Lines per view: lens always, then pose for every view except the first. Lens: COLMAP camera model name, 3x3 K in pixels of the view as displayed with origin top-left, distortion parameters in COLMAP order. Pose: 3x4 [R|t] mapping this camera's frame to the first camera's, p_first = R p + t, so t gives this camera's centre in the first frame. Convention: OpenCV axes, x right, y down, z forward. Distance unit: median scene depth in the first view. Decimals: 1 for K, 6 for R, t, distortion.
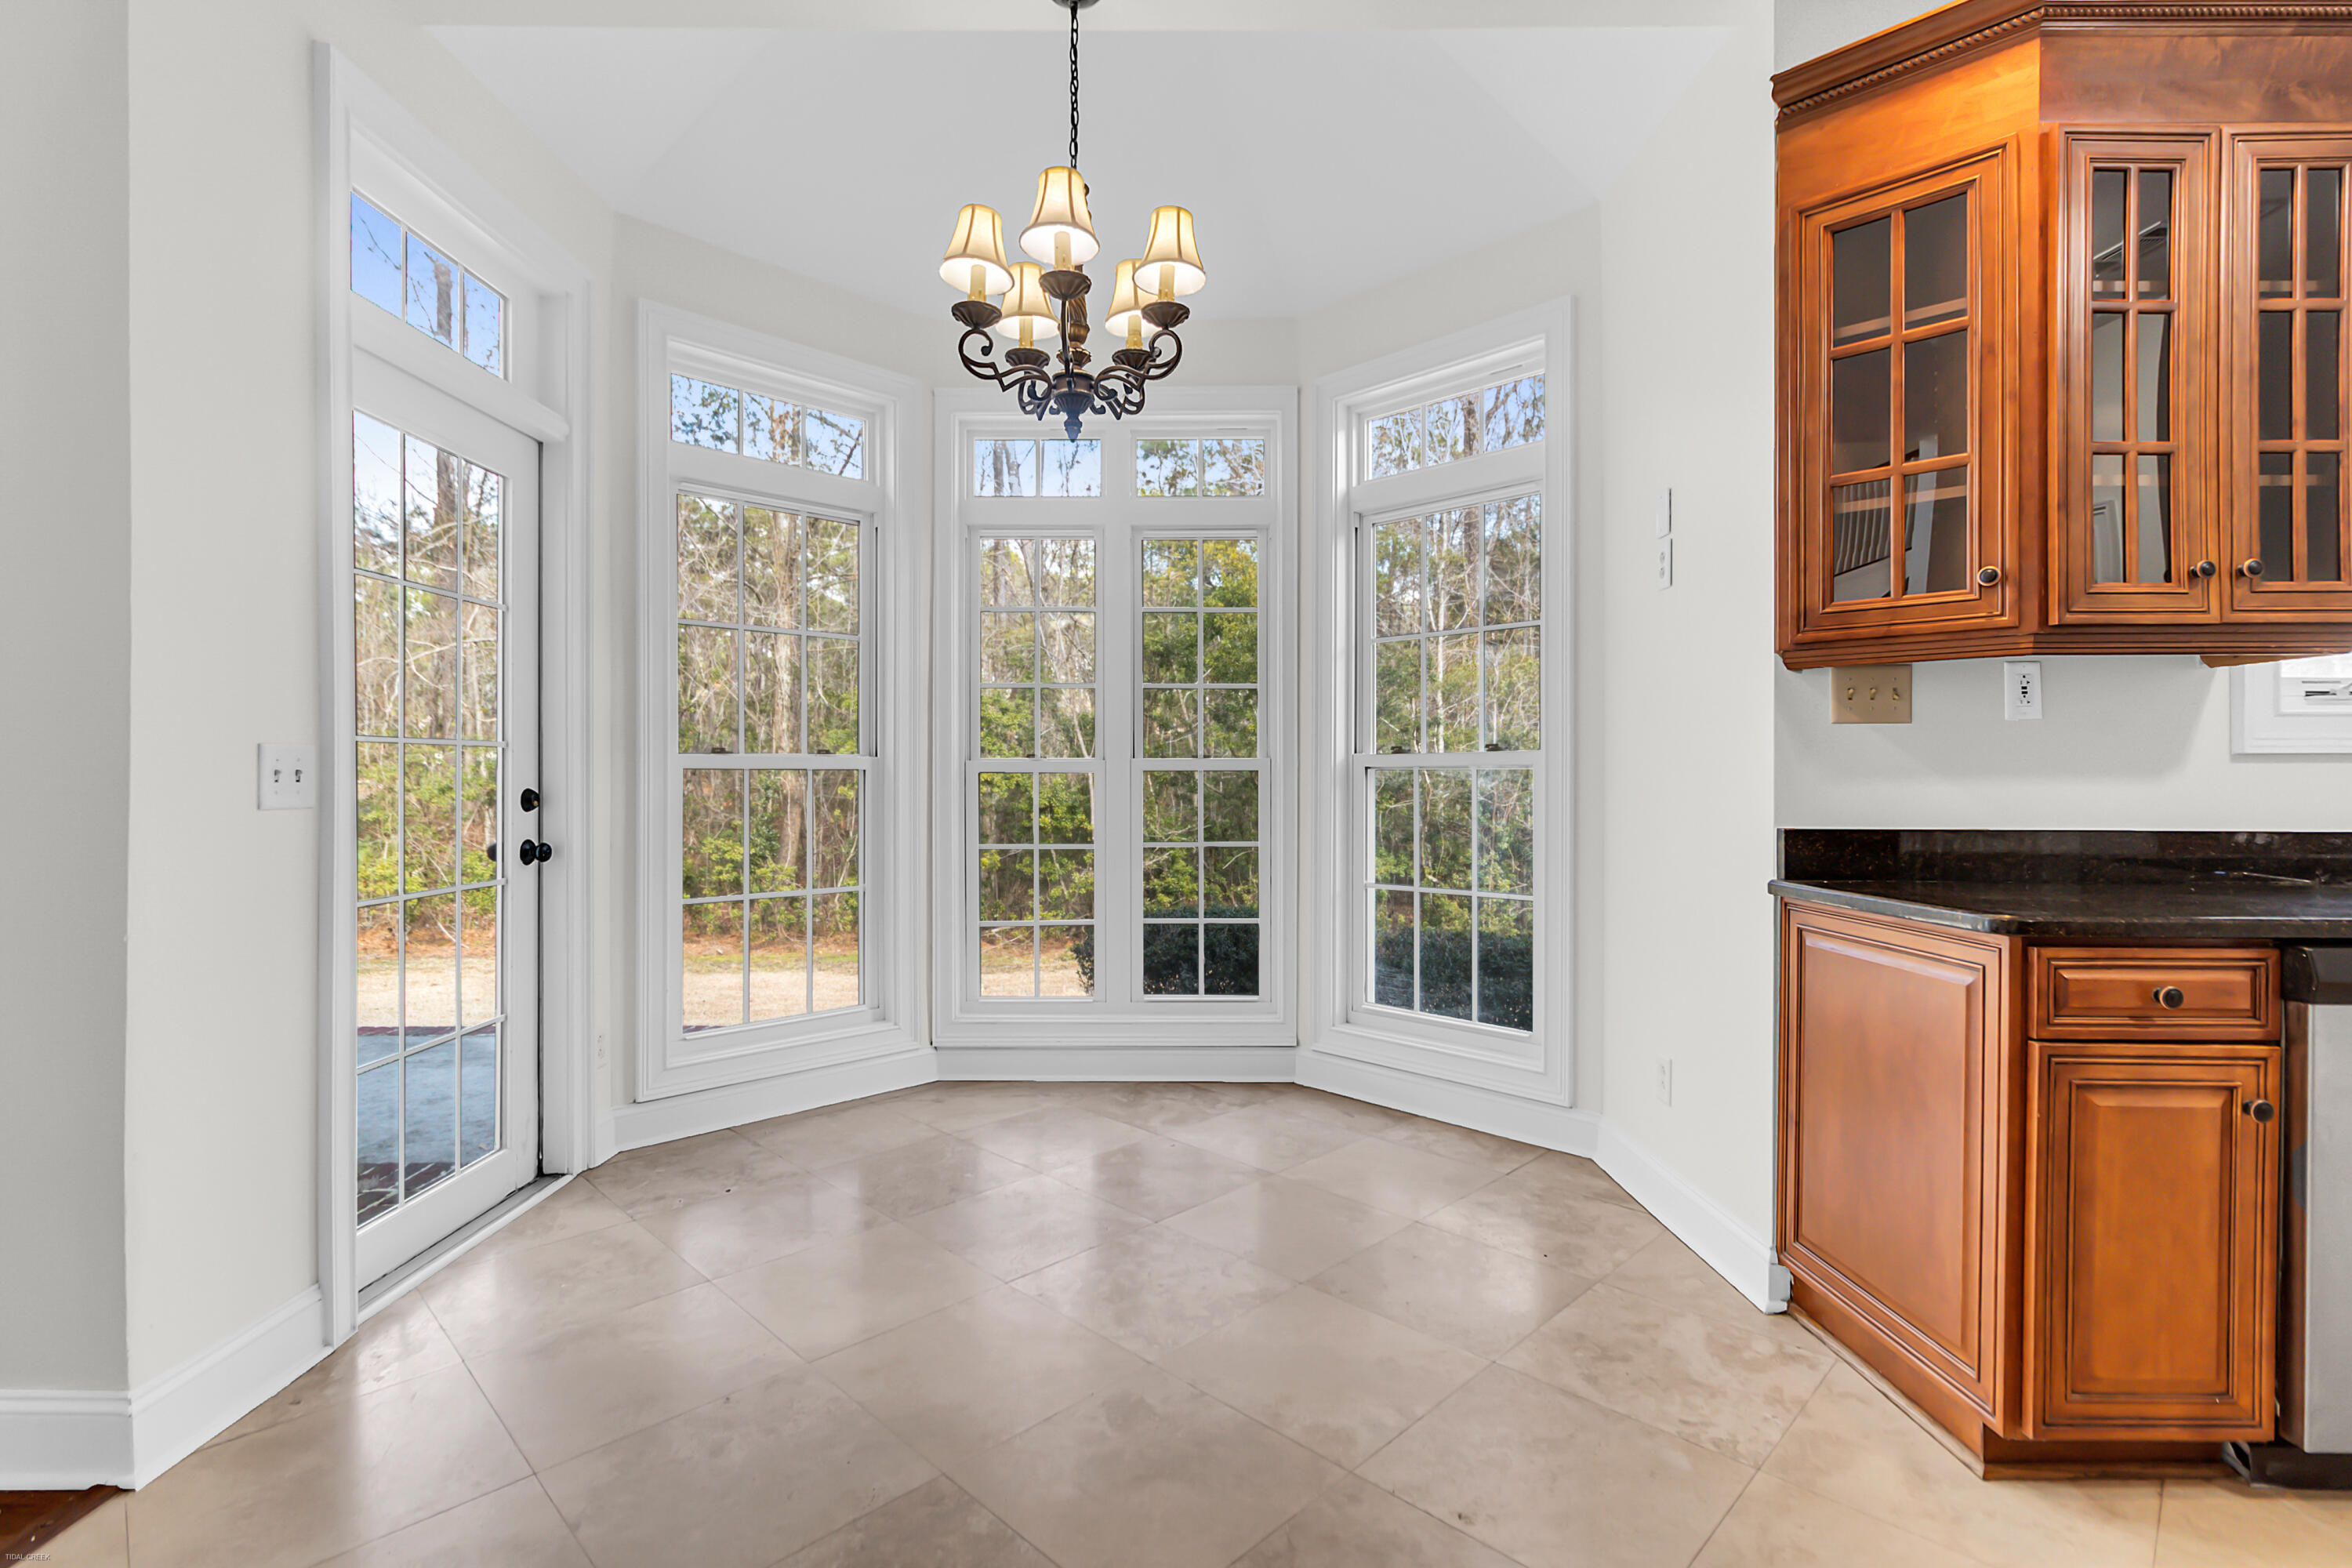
lens RADIAL K [[1094.9, 0, 1166.4], [0, 1094.9, 775.6], [0, 0, 1]] dist [0.000512, 0.000327]
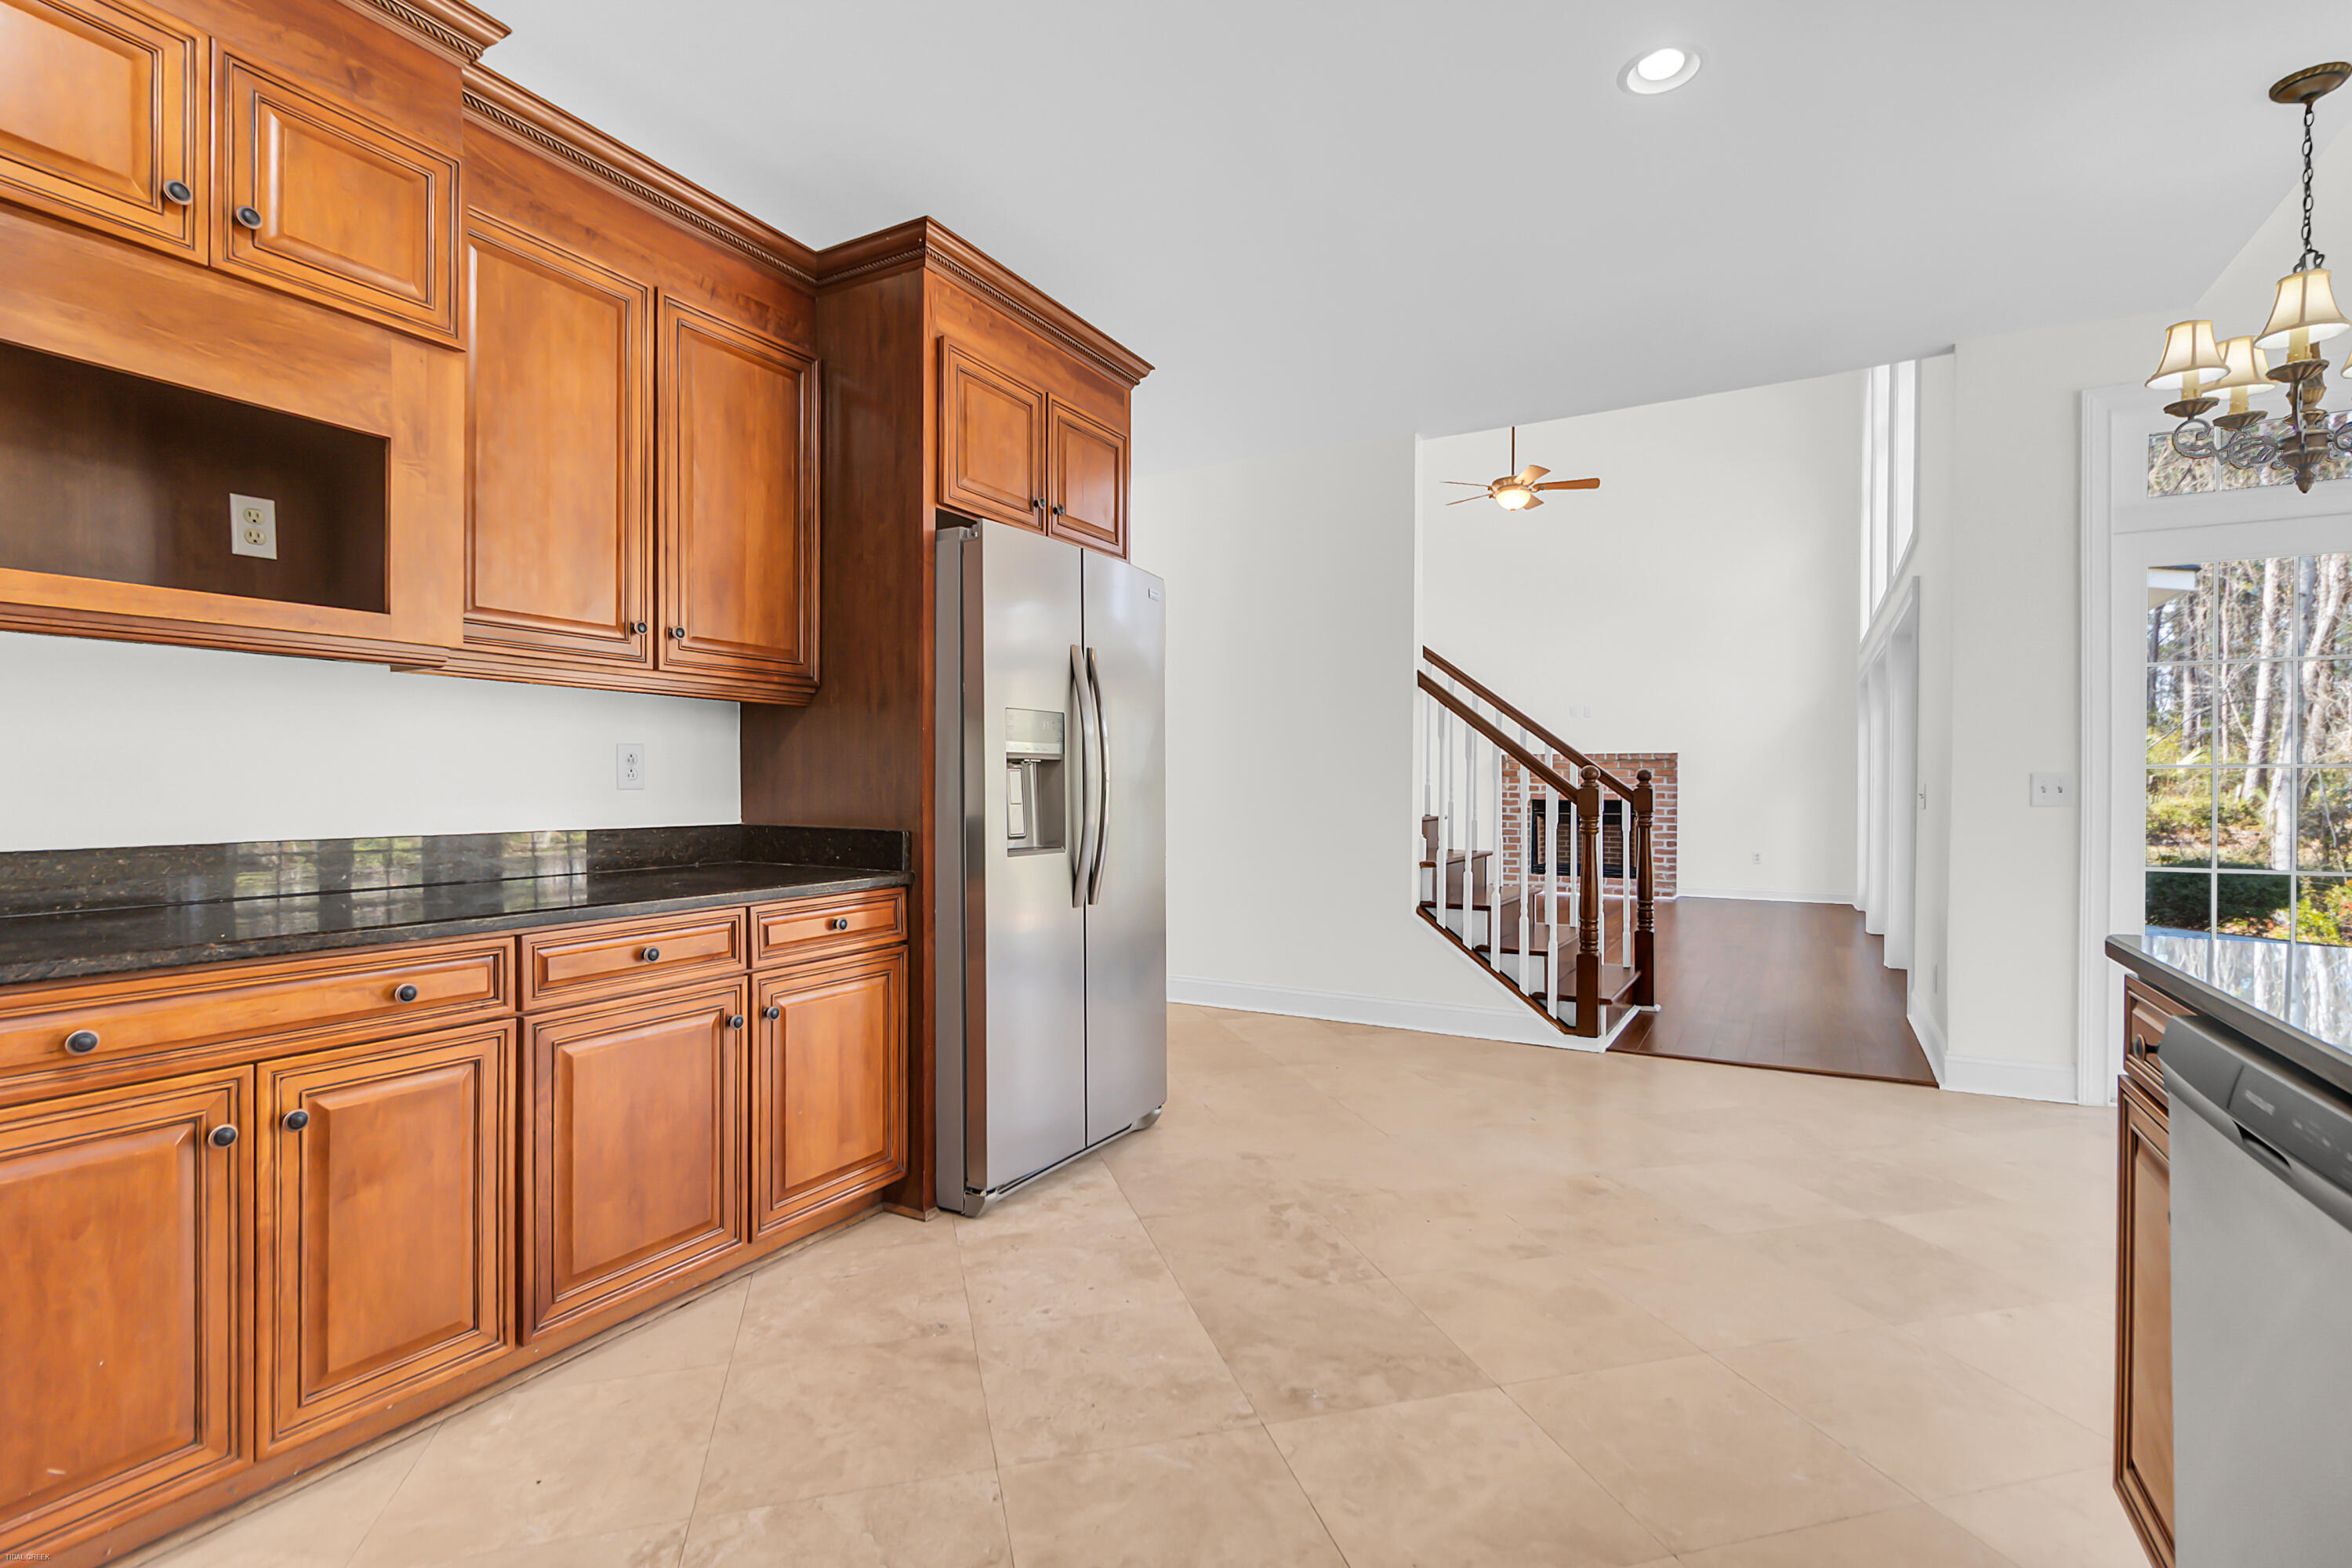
lens RADIAL K [[1094.9, 0, 1198.2], [0, 1094.9, 789.2], [0, 0, 1]] dist [0.000512, 0.000327]
pose [[-0.477222, -0.001379, -0.878782, 1.515552], [-0.001049, 0.999999, -0.000999, 0.001241], [0.878782, 0.000445, -0.477223, 0.569767]]
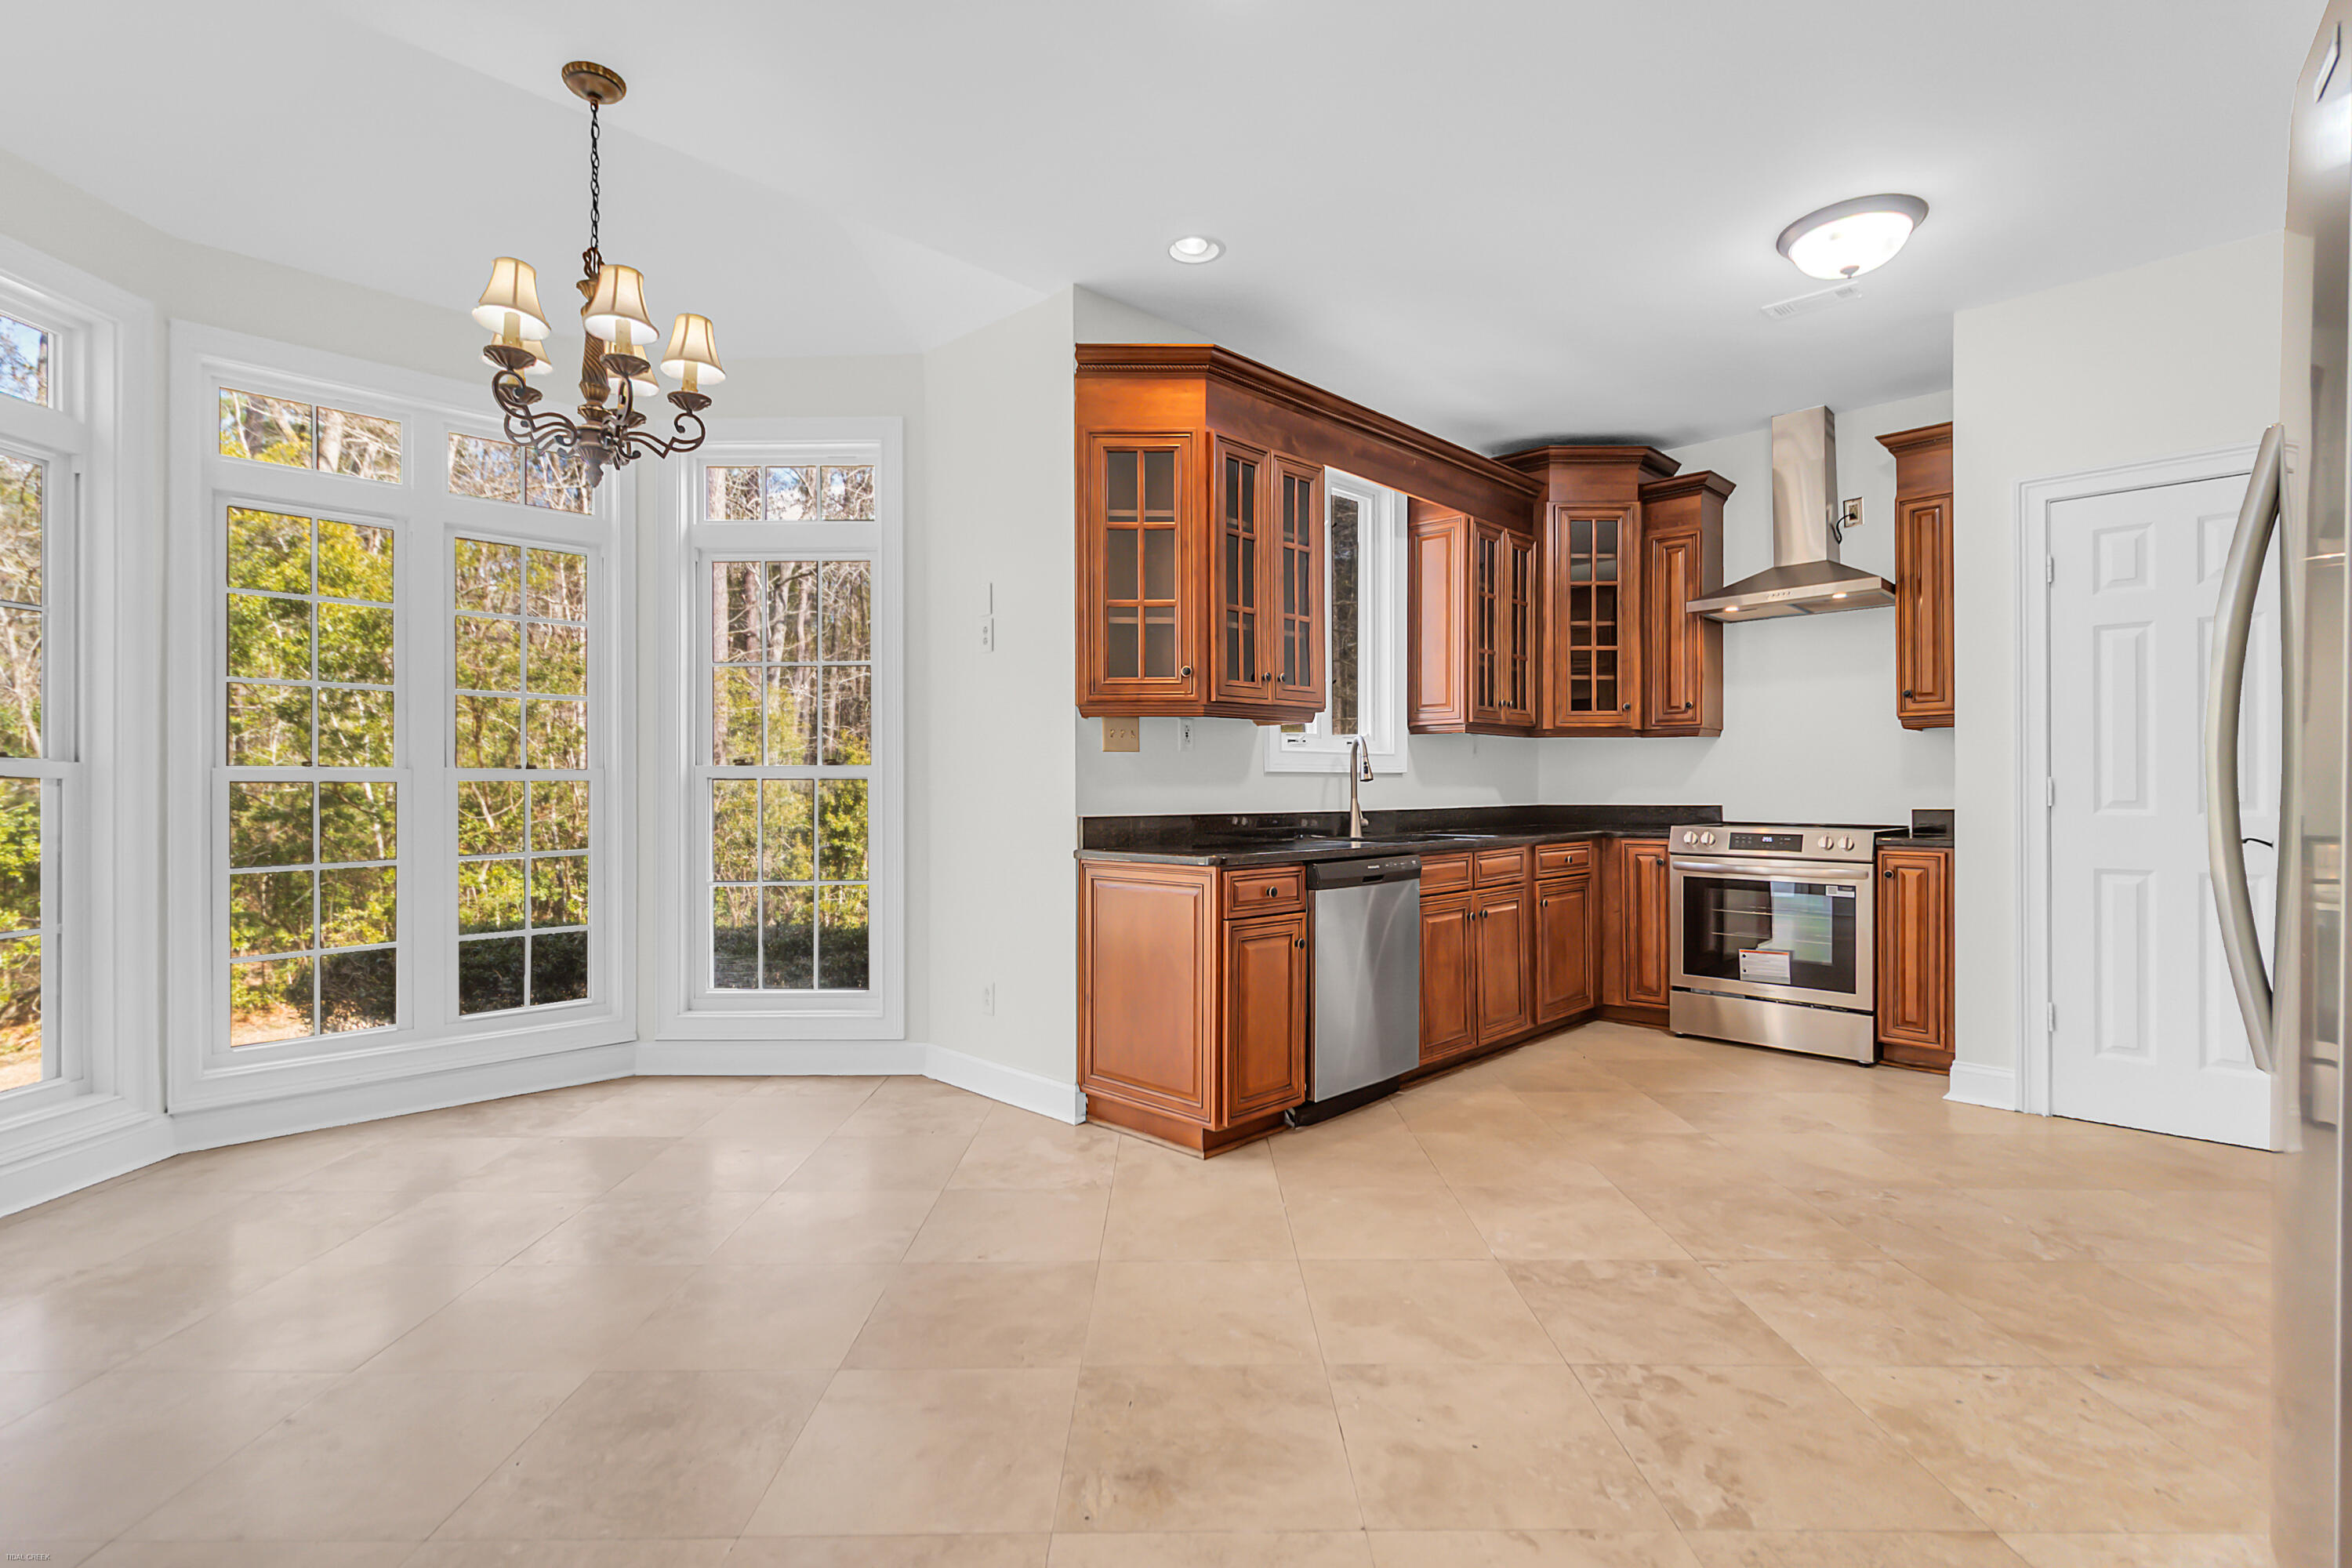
lens RADIAL K [[1094.9, 0, 1189.0], [0, 1094.9, 782.8], [0, 0, 1]] dist [0.000512, 0.000327]
pose [[0.701449, 0.000040, 0.712720, -0.472806], [0.002999, 0.999991, -0.003008, 0.003733], [-0.712713, 0.004247, 0.701443, -0.231007]]
